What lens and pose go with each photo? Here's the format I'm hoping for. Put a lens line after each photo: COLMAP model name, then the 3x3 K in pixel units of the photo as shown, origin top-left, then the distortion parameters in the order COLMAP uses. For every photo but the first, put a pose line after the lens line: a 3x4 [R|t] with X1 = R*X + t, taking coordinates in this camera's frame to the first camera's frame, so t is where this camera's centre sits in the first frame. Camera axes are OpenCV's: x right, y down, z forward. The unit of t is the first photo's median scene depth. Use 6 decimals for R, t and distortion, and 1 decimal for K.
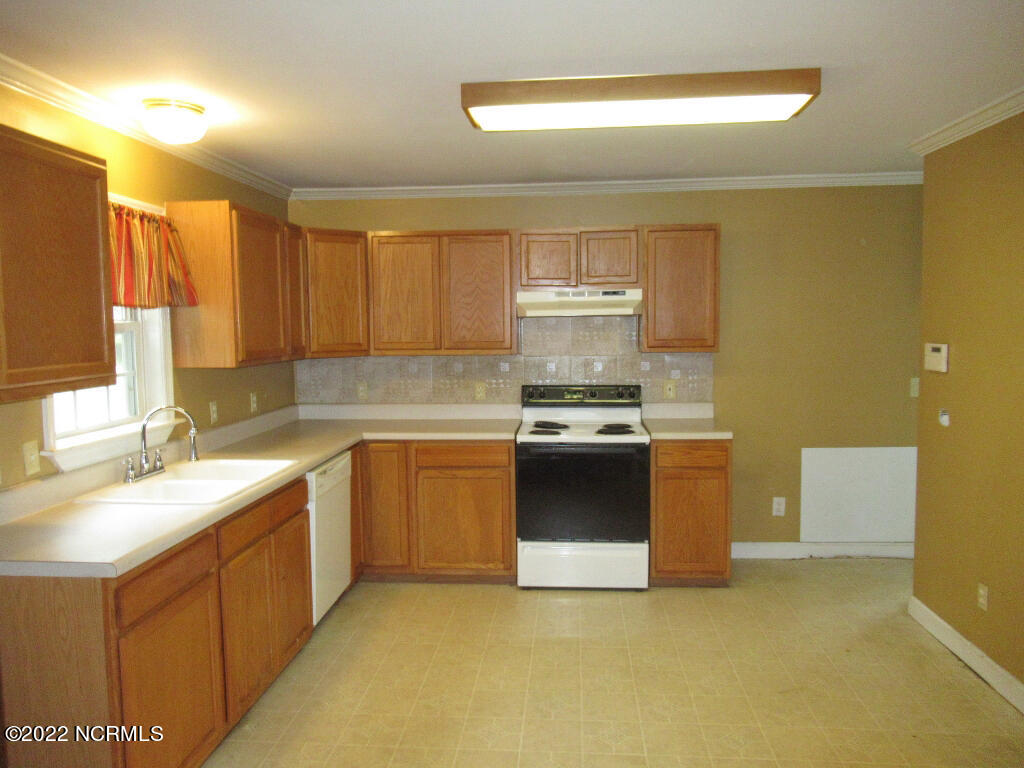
lens RADIAL K [[723.8, 0, 512.0], [0, 723.8, 384.0], [0, 0, 1]] dist [0.000473, 0.001074]
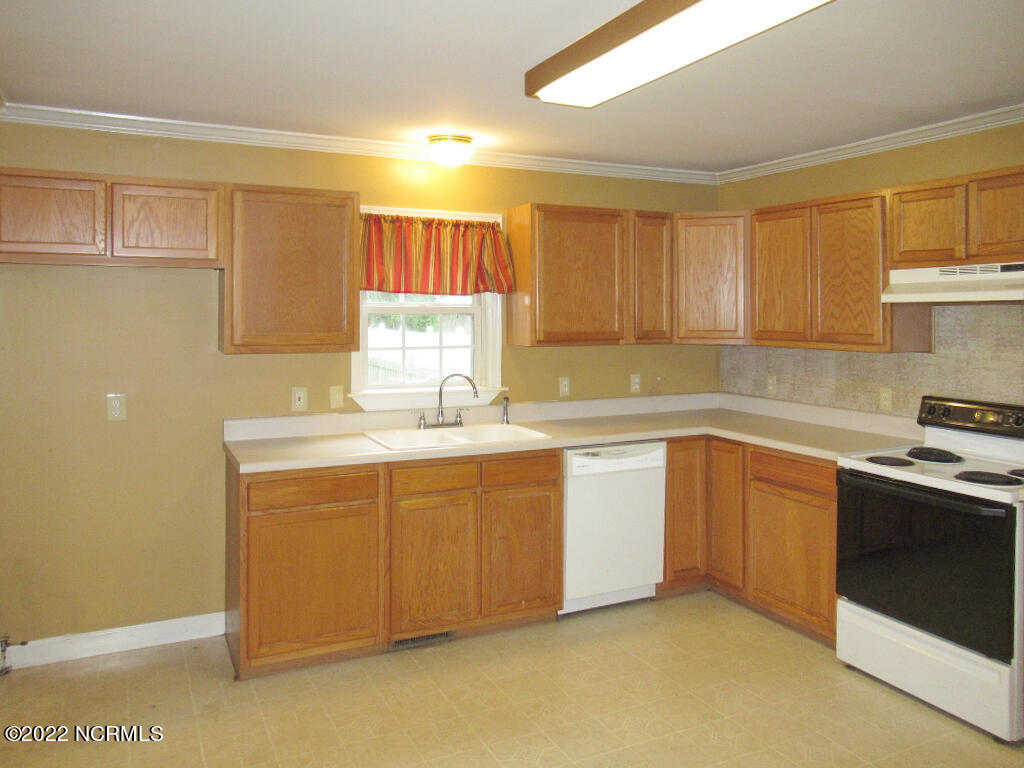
lens RADIAL K [[766.6, 0, 511.9], [0, 766.6, 352.0], [0, 0, 1]] dist [-0.078122, 0.001894]
pose [[0.512307, 0.058819, -0.856786, 0.493215], [-0.077811, 0.996728, 0.021900, -0.030023], [0.855270, 0.055448, 0.515207, 0.277397]]
